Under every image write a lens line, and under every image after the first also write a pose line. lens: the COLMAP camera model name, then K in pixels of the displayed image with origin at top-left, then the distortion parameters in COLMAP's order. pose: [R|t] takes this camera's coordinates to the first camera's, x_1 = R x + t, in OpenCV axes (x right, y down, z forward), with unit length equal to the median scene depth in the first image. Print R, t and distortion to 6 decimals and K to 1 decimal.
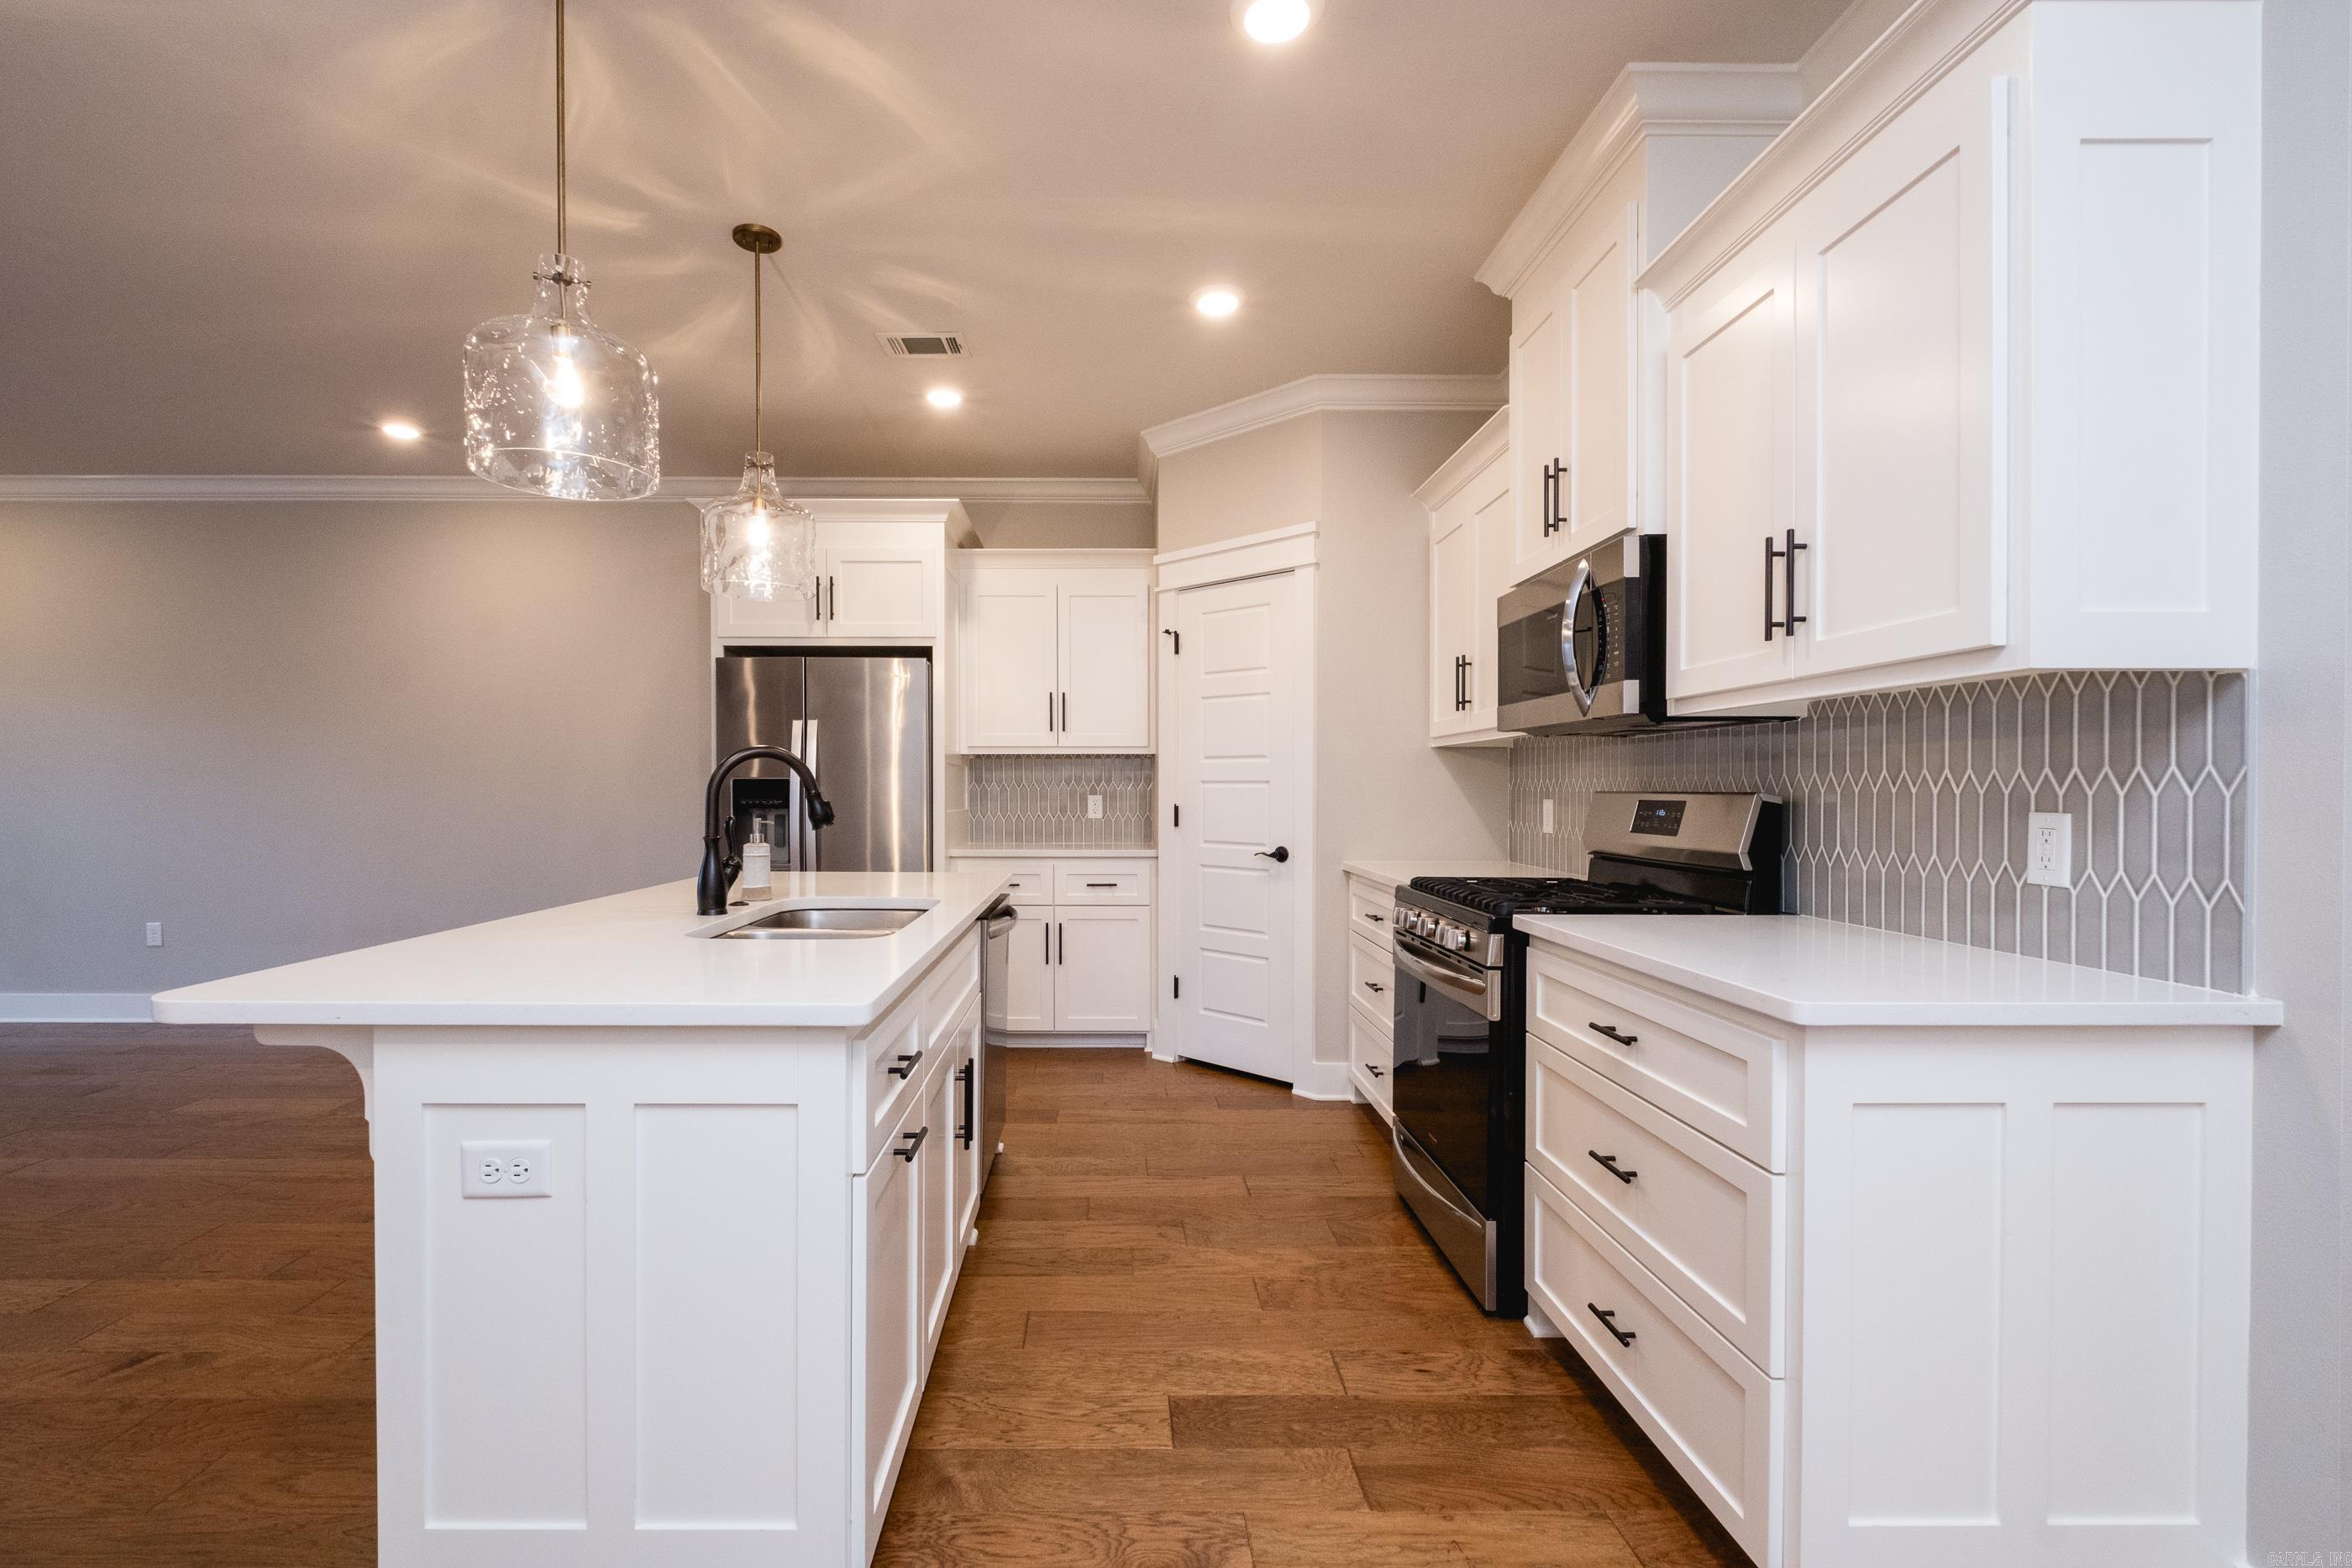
lens RADIAL K [[1038.9, 0, 1115.2], [0, 1038.9, 796.5], [0, 0, 1]] dist [0.000302, -0.000303]
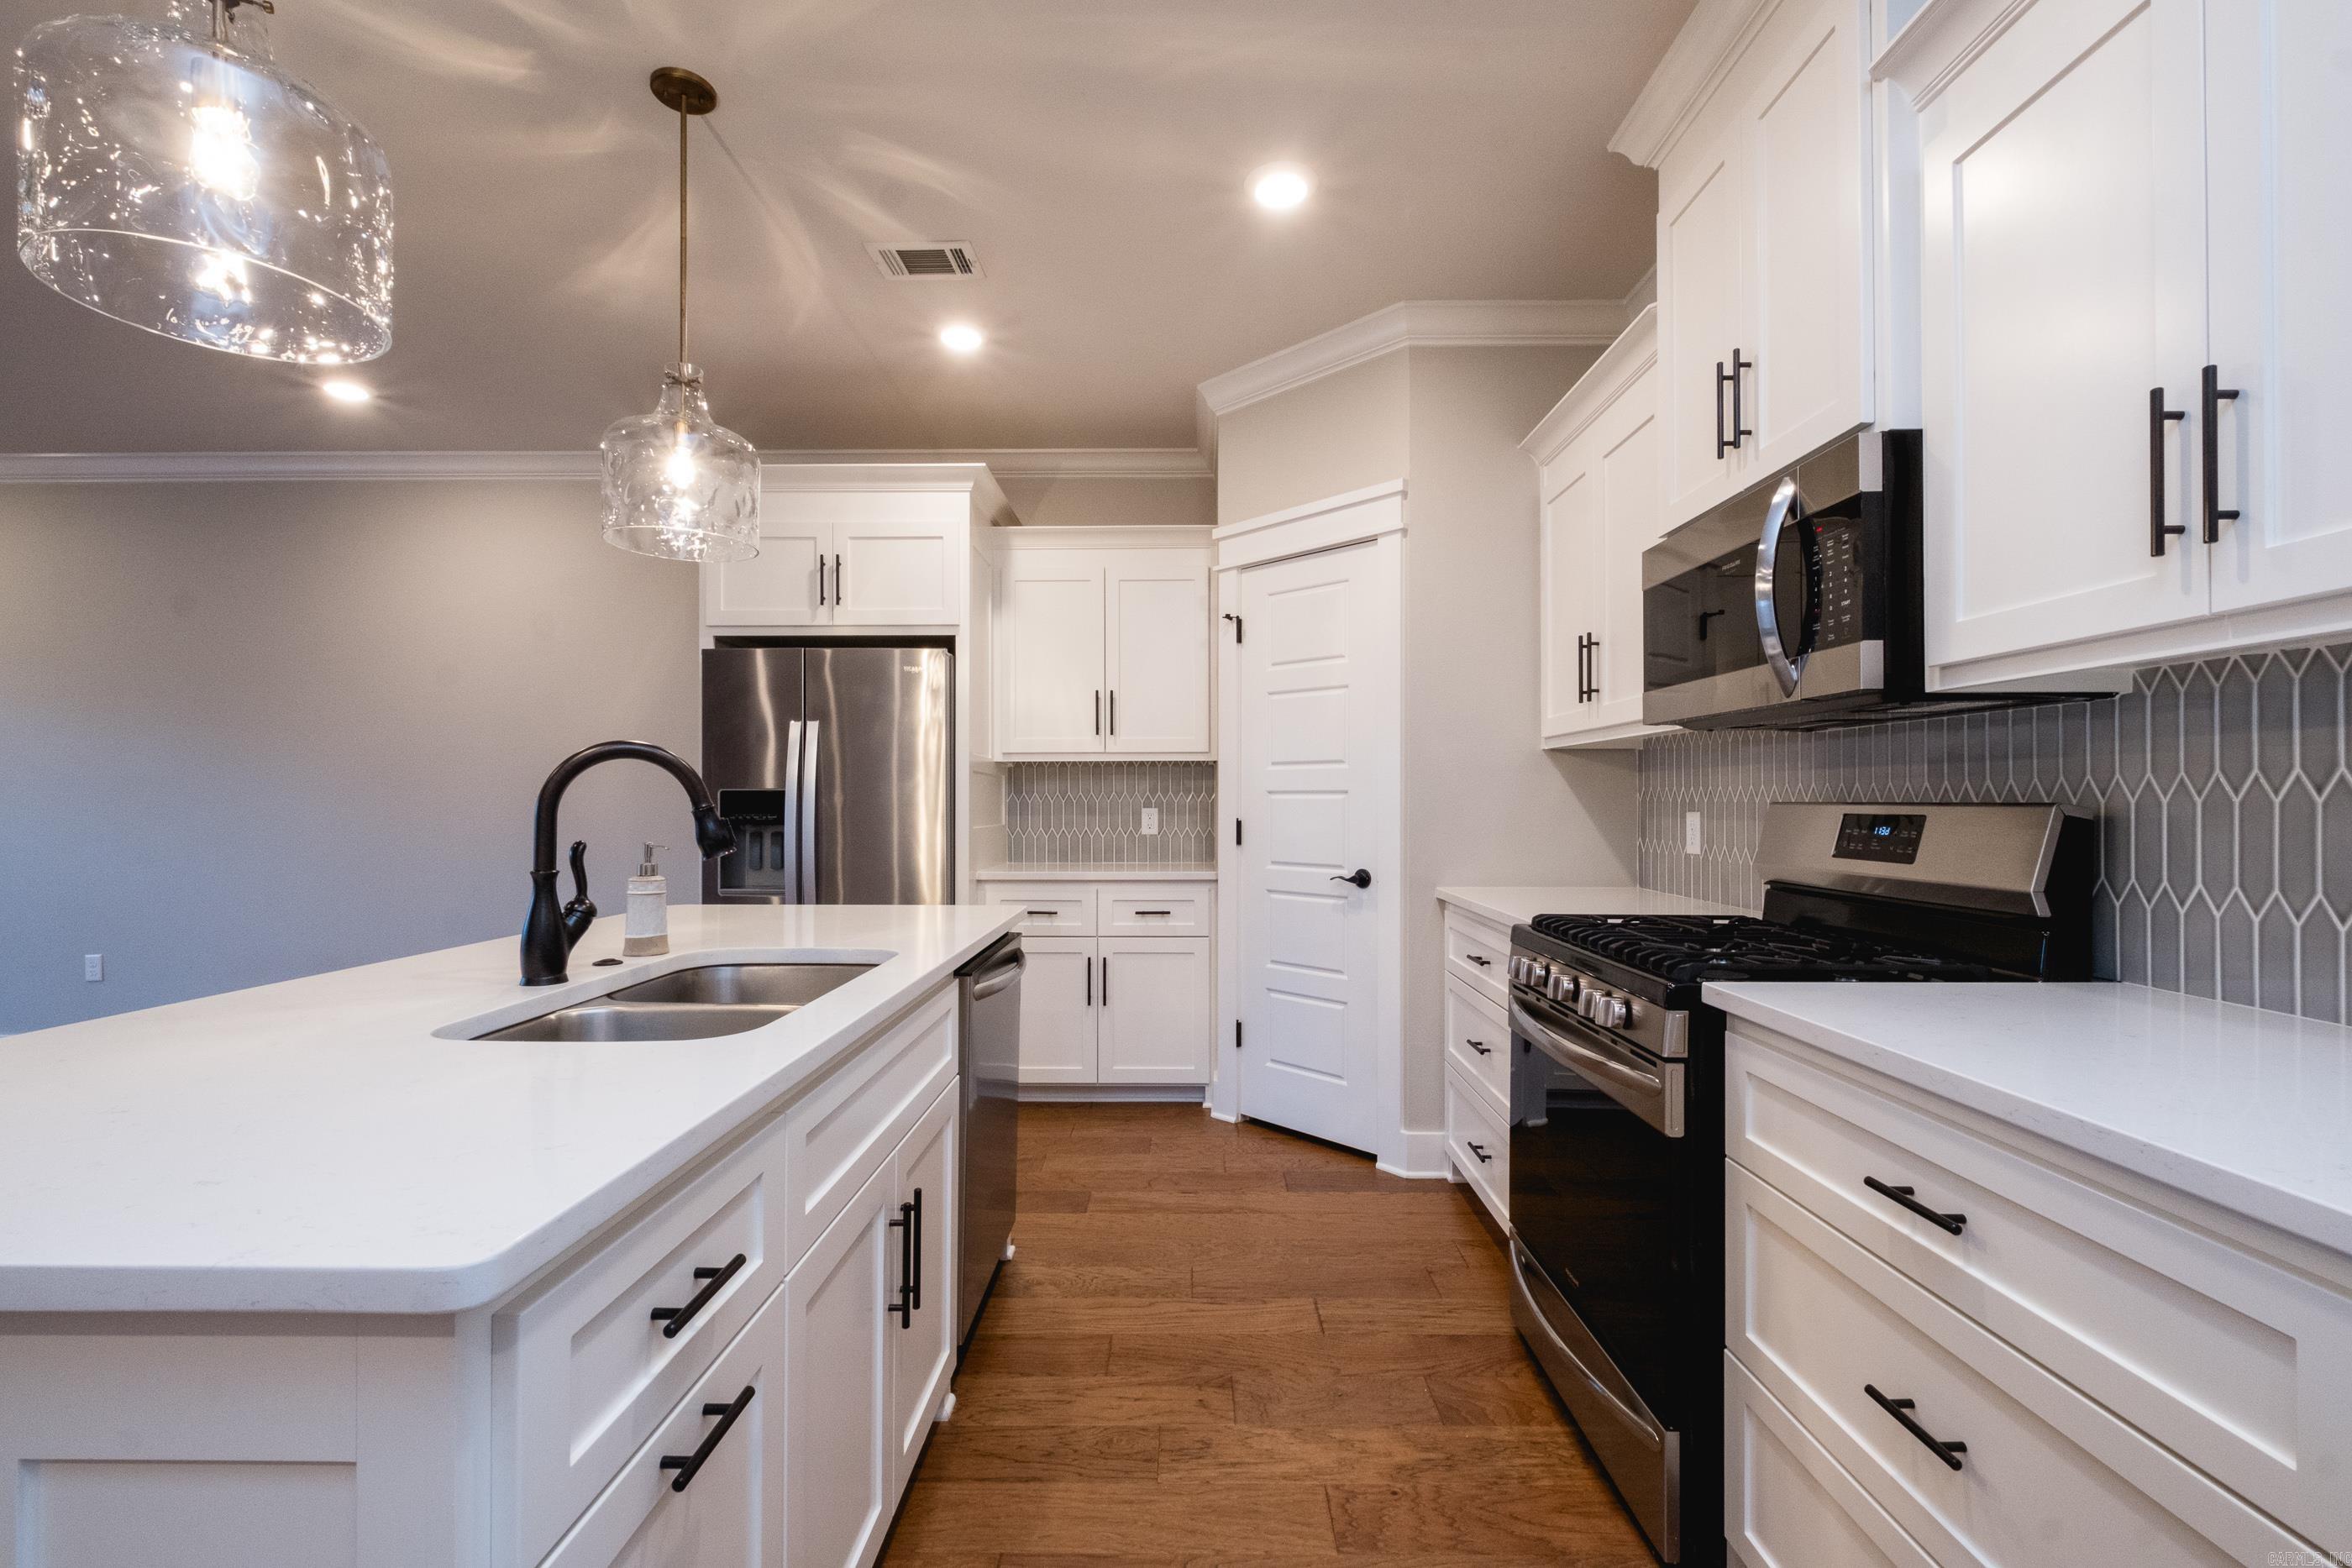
lens RADIAL K [[1012.7, 0, 1190.2], [0, 1012.7, 797.4], [0, 0, 1]] dist [0.001981, -0.003648]
pose [[0.999961, -0.001437, -0.008713, 0.043798], [0.001337, 0.999934, -0.011451, -0.000942], [0.008729, 0.011439, 0.999896, 0.281706]]
